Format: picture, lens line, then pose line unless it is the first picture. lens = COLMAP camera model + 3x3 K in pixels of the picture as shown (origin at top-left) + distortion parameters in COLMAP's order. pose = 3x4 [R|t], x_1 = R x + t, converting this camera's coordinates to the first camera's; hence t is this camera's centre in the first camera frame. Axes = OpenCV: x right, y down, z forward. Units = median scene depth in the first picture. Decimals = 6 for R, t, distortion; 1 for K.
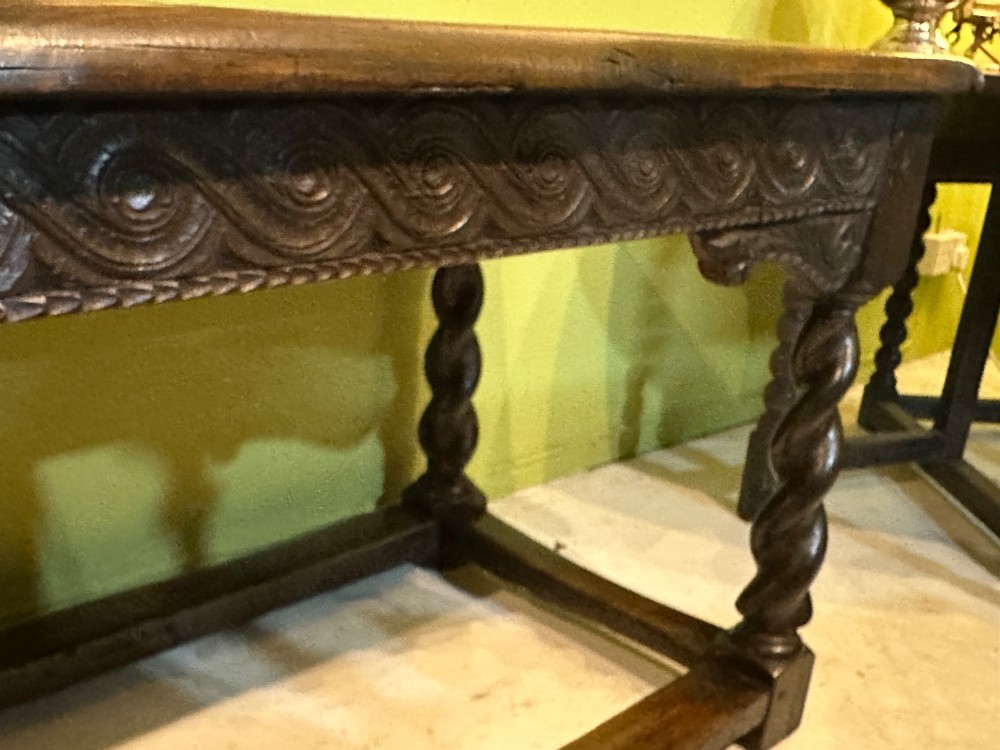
lens RADIAL K [[1080.5, 0, 465.9], [0, 1080.5, 449.1], [0, 0, 1]] dist [-0.001892, 0.001076]
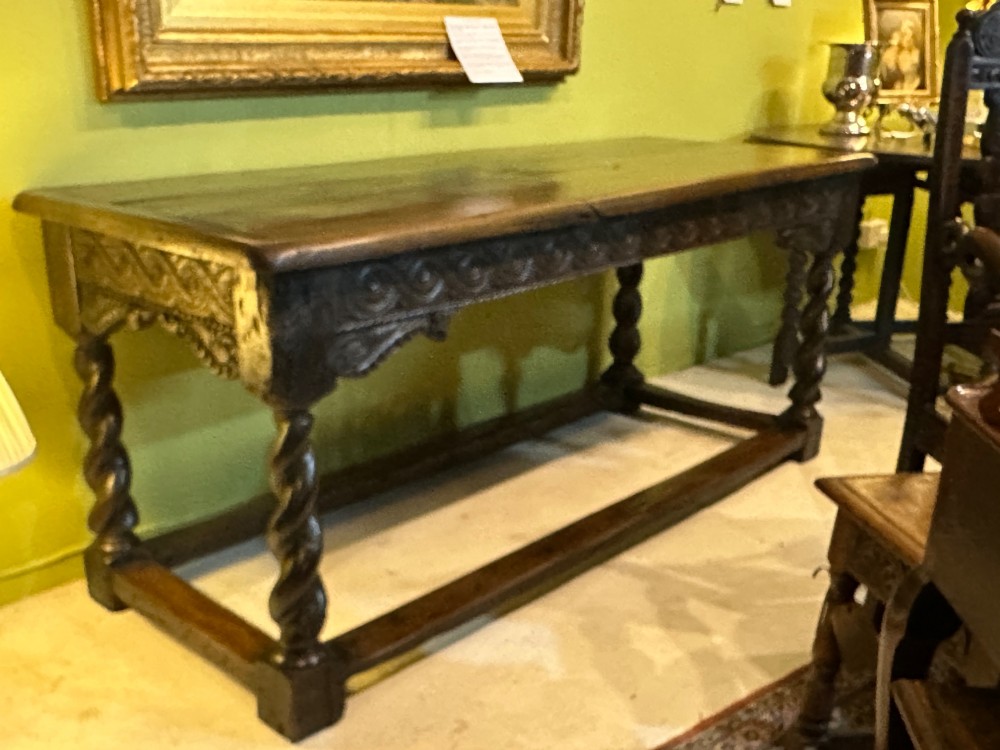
lens RADIAL K [[1080.5, 0, 465.9], [0, 1080.5, 449.1], [0, 0, 1]] dist [-0.001892, 0.001076]
pose [[0.997112, -0.066907, 0.035939, -0.490762], [0.067221, 0.997709, -0.007598, 0.222161], [-0.035348, 0.009992, 0.999325, -1.183720]]
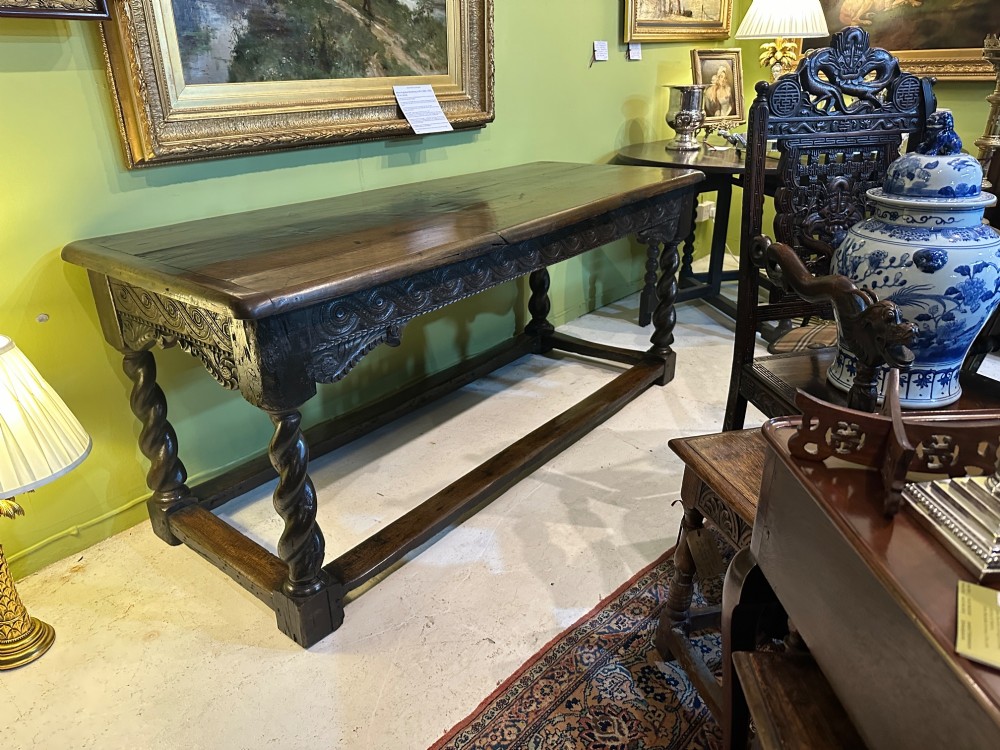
lens RADIAL K [[701.5, 0, 500.0], [0, 701.5, 375.0], [0, 0, 1]] dist [0.144088, -0.246806]
pose [[0.986157, -0.132738, 0.099374, -0.417000], [0.129208, 0.990762, 0.041181, 0.099892], [-0.103922, -0.027771, 0.994198, -1.054465]]
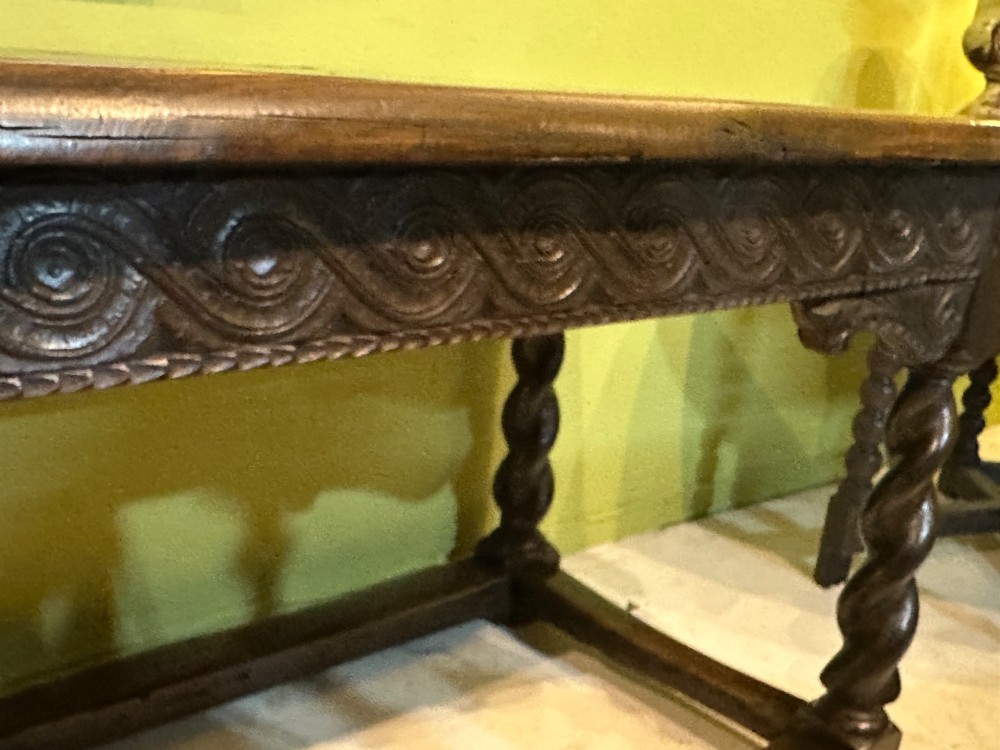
lens RADIAL K [[1080.5, 0, 465.9], [0, 1080.5, 449.1], [0, 0, 1]] dist [-0.001892, 0.001076]
pose [[0.998155, 0.030236, -0.052658, -0.022838], [-0.032454, 0.998599, -0.041784, -0.009966], [0.051321, 0.043416, 0.997738, 0.006356]]
